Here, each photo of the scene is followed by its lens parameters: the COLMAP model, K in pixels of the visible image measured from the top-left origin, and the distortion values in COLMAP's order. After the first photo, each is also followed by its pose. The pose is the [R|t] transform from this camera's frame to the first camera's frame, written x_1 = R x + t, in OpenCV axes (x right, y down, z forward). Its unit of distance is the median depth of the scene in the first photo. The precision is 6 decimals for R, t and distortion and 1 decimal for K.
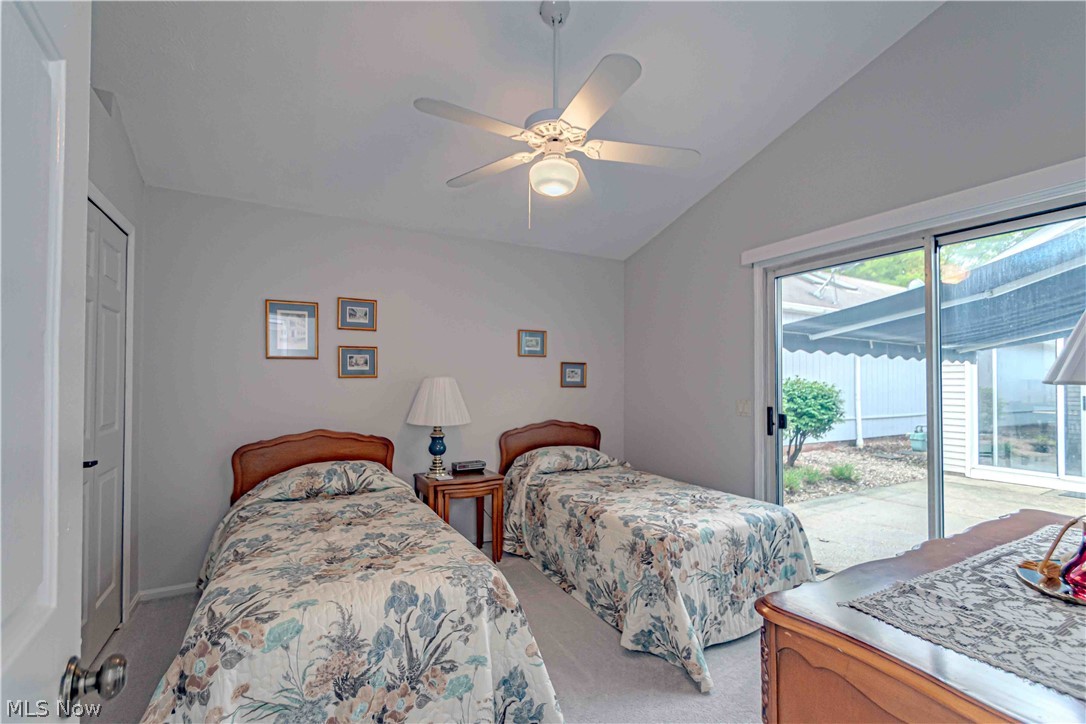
lens RADIAL K [[476.3, 0, 541.5], [0, 476.3, 371.6], [0, 0, 1]] dist [-0.000222, -0.000728]
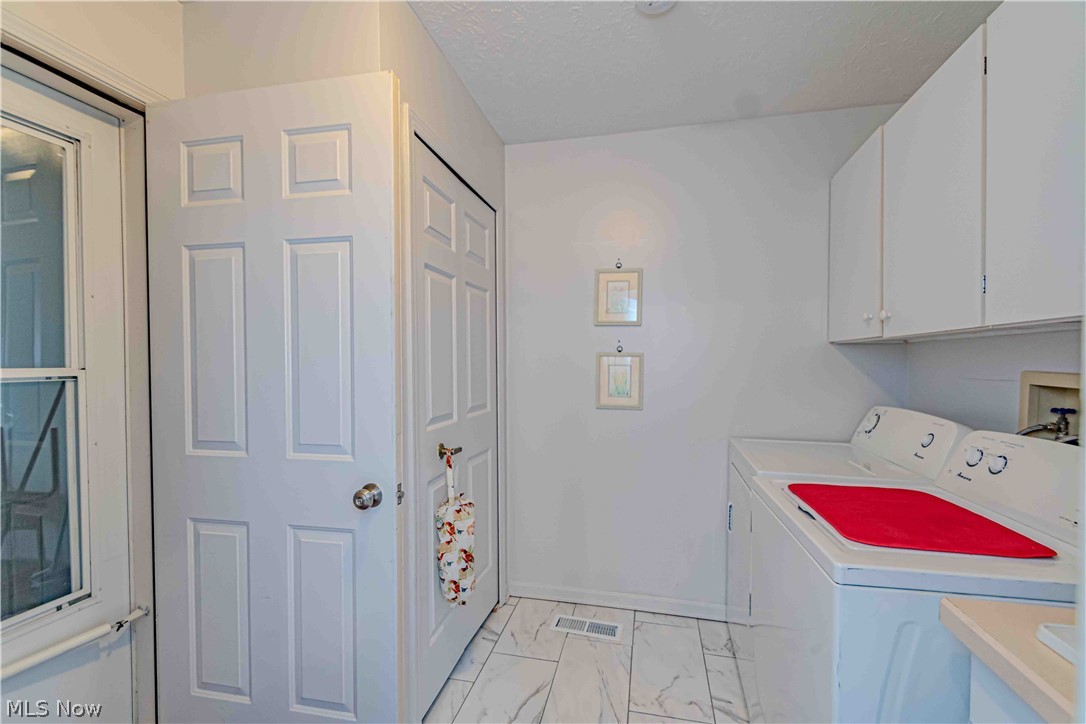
lens RADIAL K [[476.3, 0, 541.5], [0, 476.3, 371.6], [0, 0, 1]] dist [-0.000222, -0.000728]
pose [[0.759834, 0.011734, -0.650012, -0.178666], [0.016193, 0.999185, 0.036966, 0.005167], [0.649916, -0.038614, 0.759025, 0.342619]]
